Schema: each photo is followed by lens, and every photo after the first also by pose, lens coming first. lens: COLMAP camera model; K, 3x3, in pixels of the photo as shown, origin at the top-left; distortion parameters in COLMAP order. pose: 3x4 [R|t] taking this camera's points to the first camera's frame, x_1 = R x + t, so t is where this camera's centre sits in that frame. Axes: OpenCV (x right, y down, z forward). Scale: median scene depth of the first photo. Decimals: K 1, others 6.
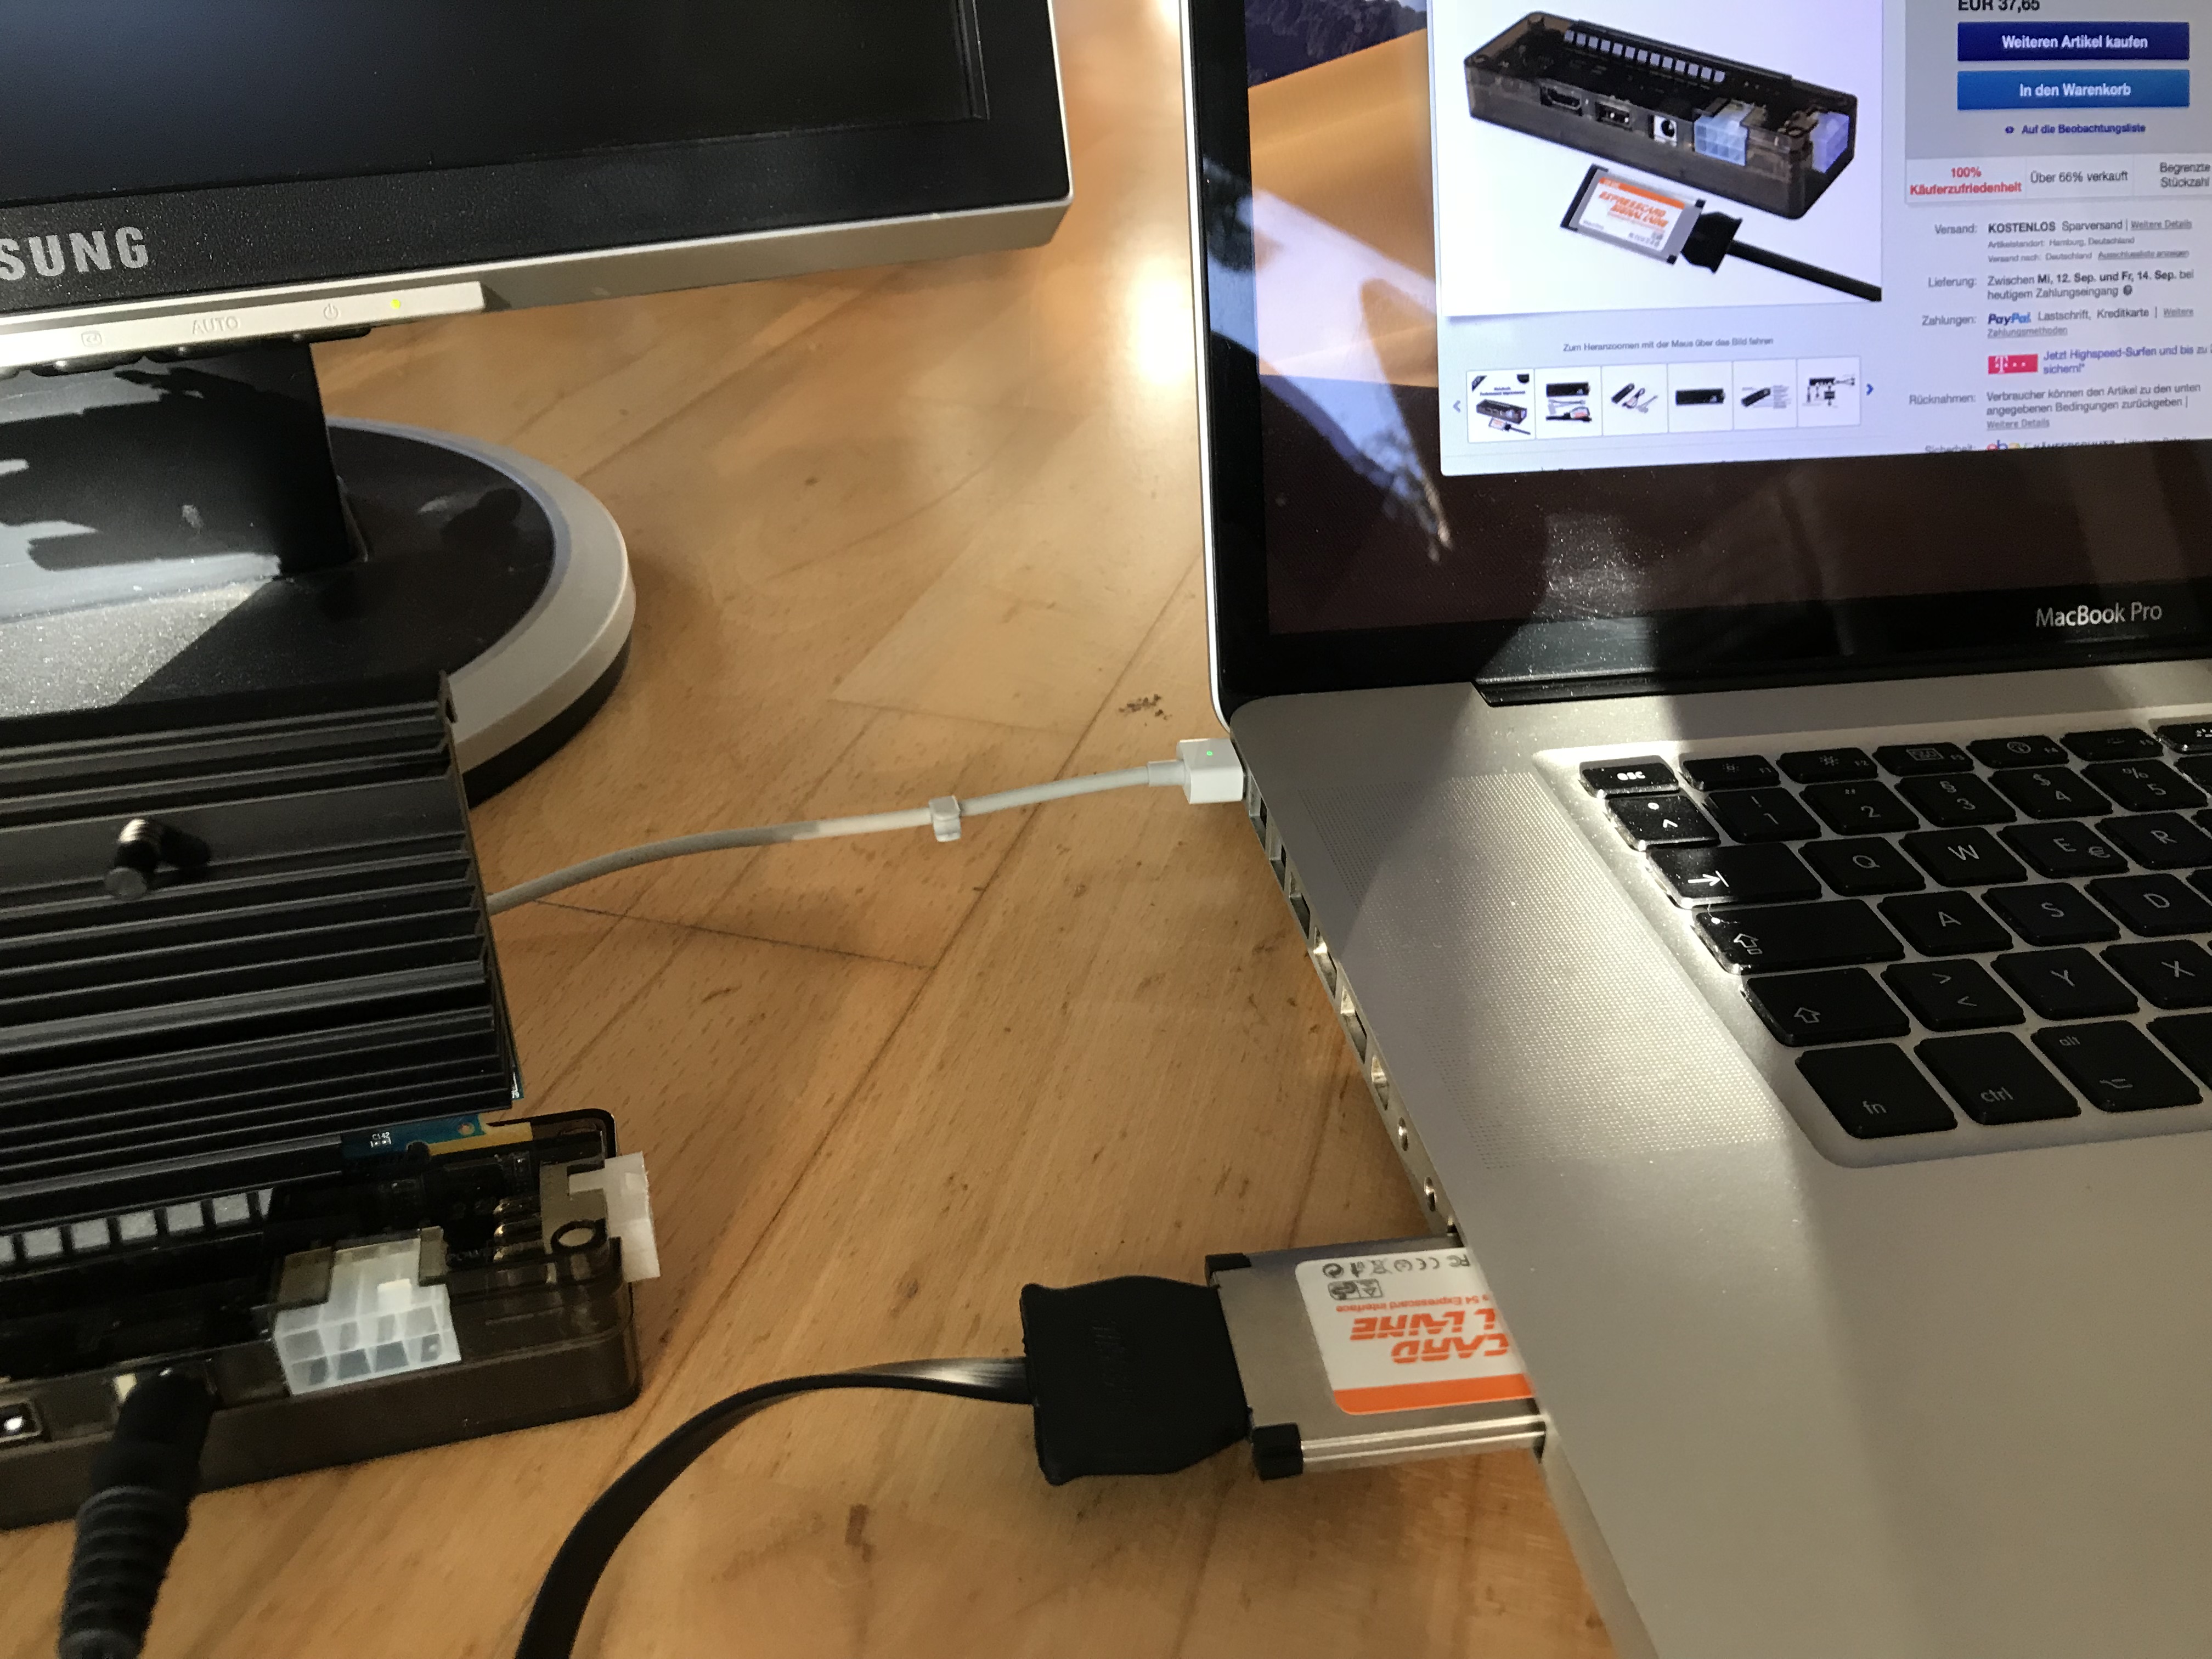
lens RADIAL K [[1808.3, 0, 1106.0], [0, 1808.3, 829.5], [0, 0, 1]] dist [-0.083650, -0.008910]
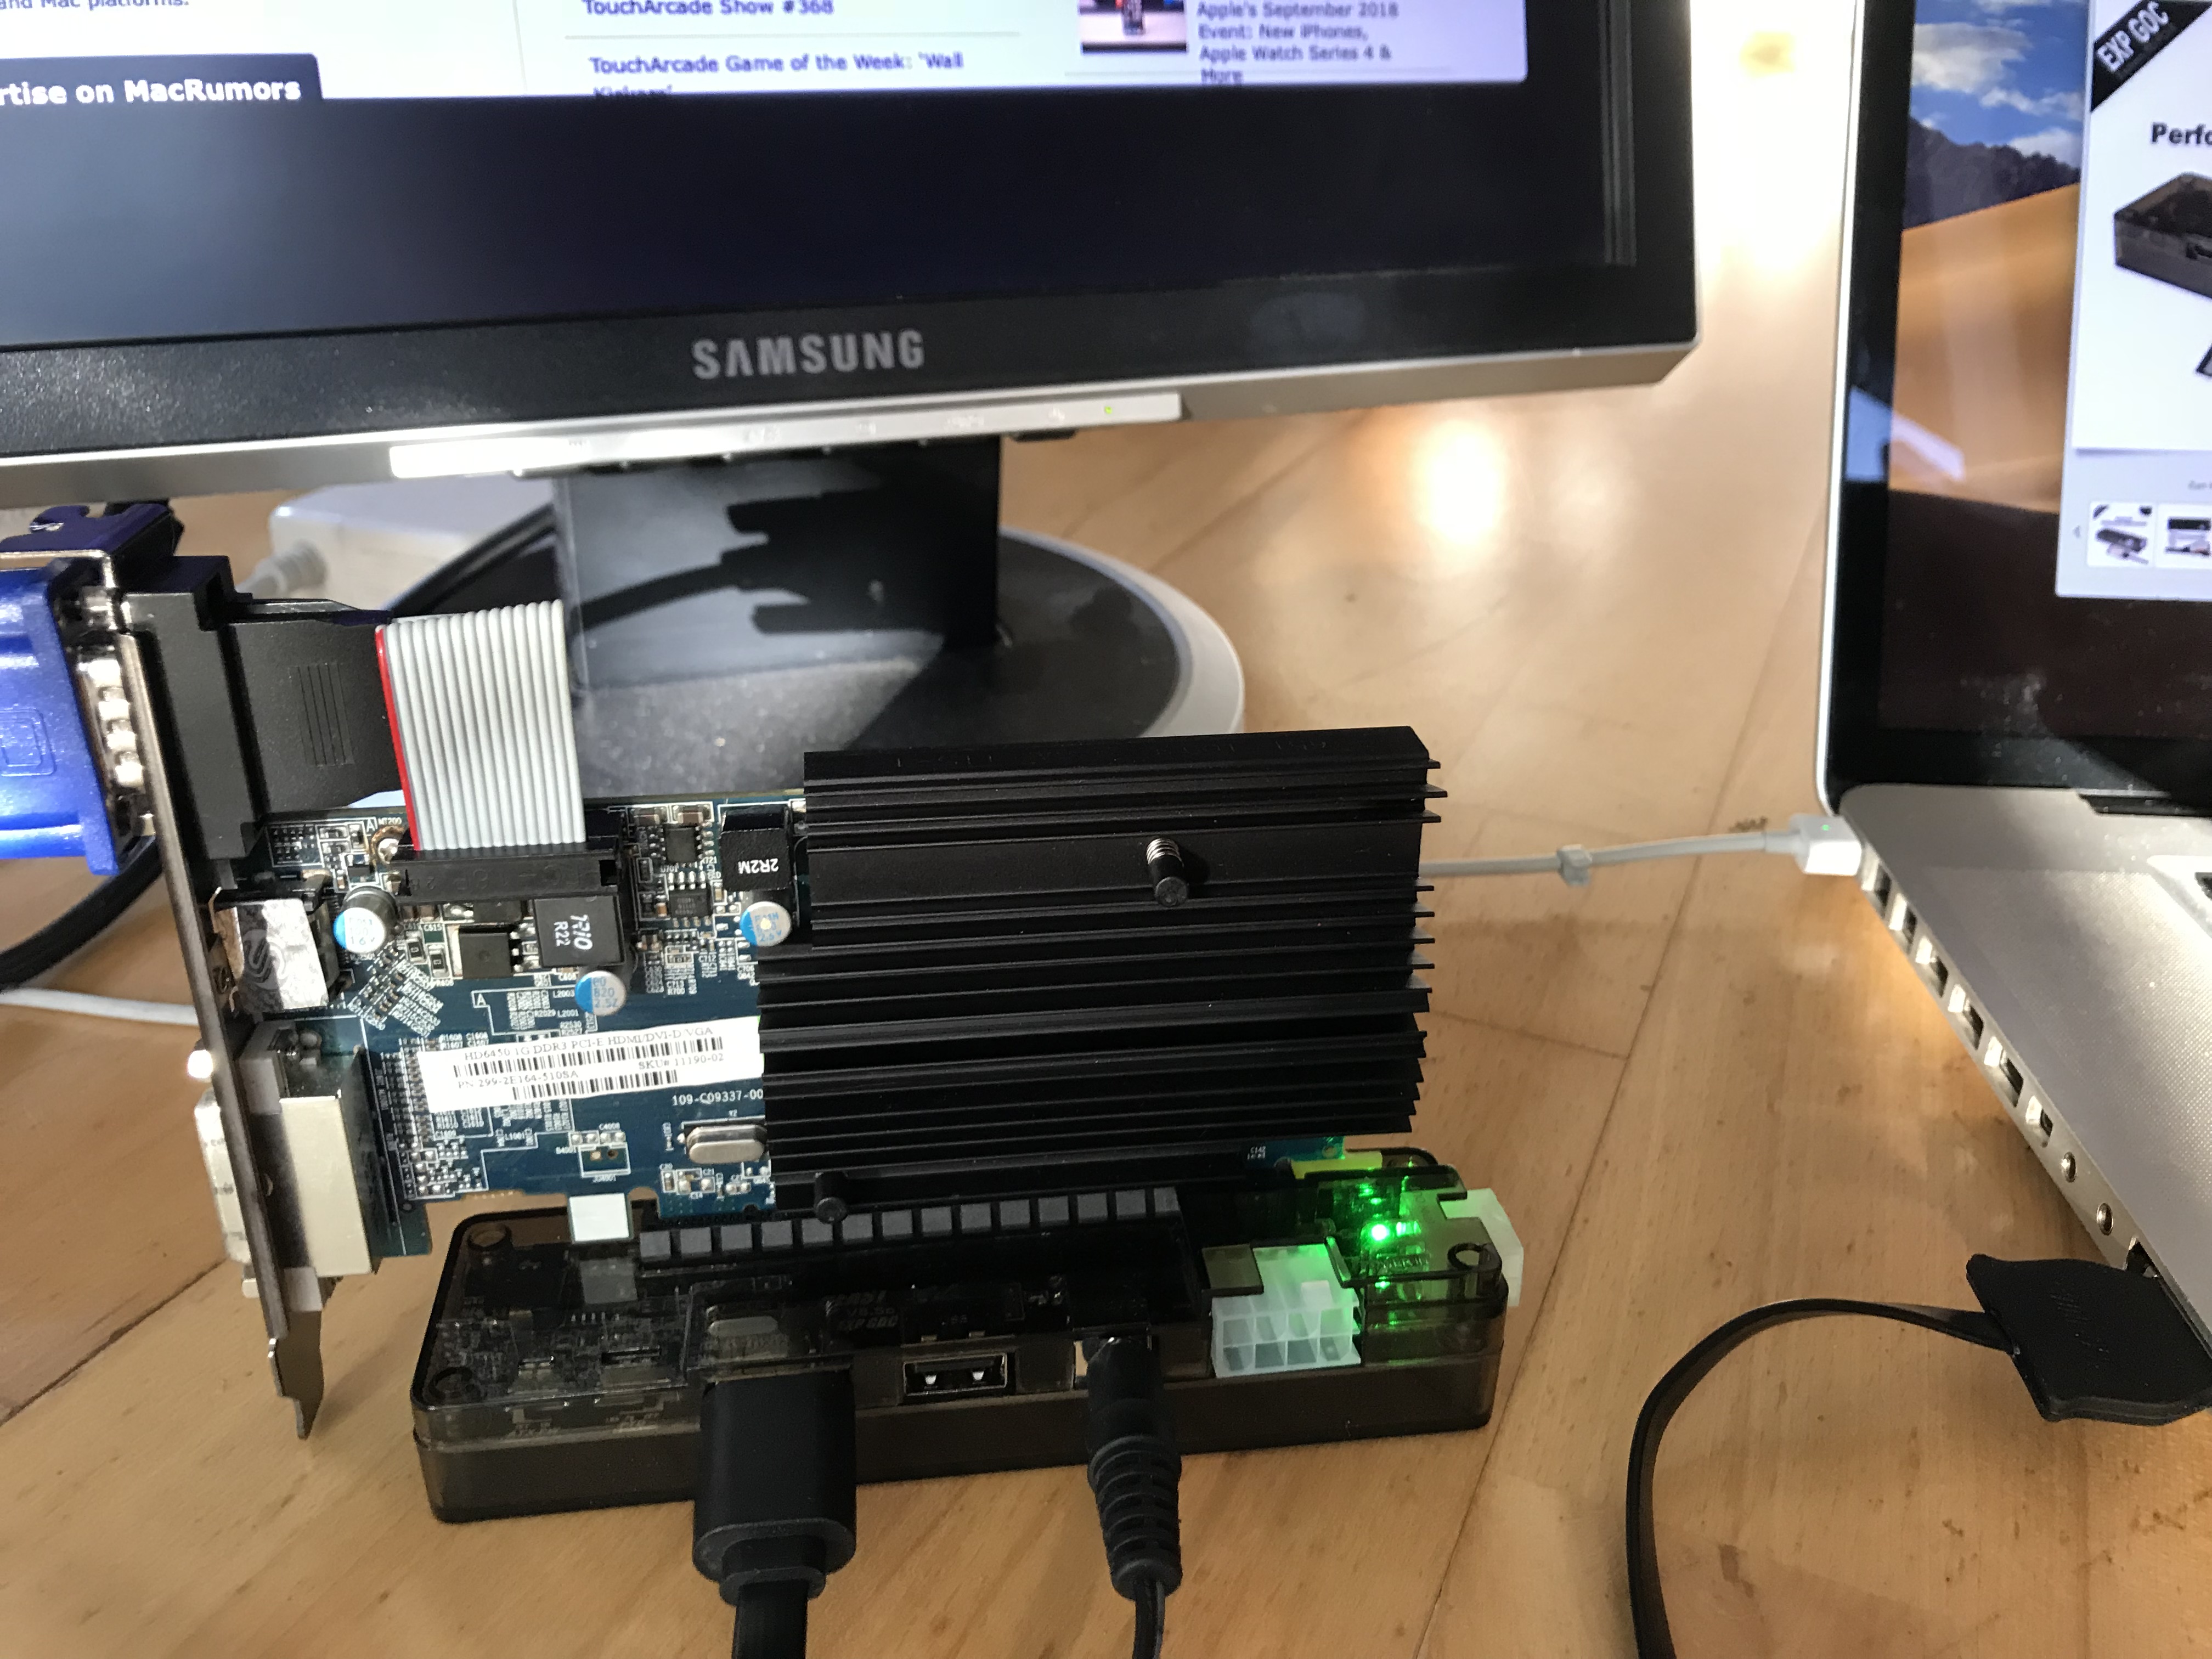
lens RADIAL K [[1788.0, 0, 1105.9], [0, 1788.0, 791.5], [0, 0, 1]] dist [-0.041441, -0.107282]
pose [[0.975257, 0.062883, -0.211941, -0.178981], [-0.081601, 0.993388, -0.080751, 0.031707], [0.205462, 0.096048, 0.973941, -0.064792]]
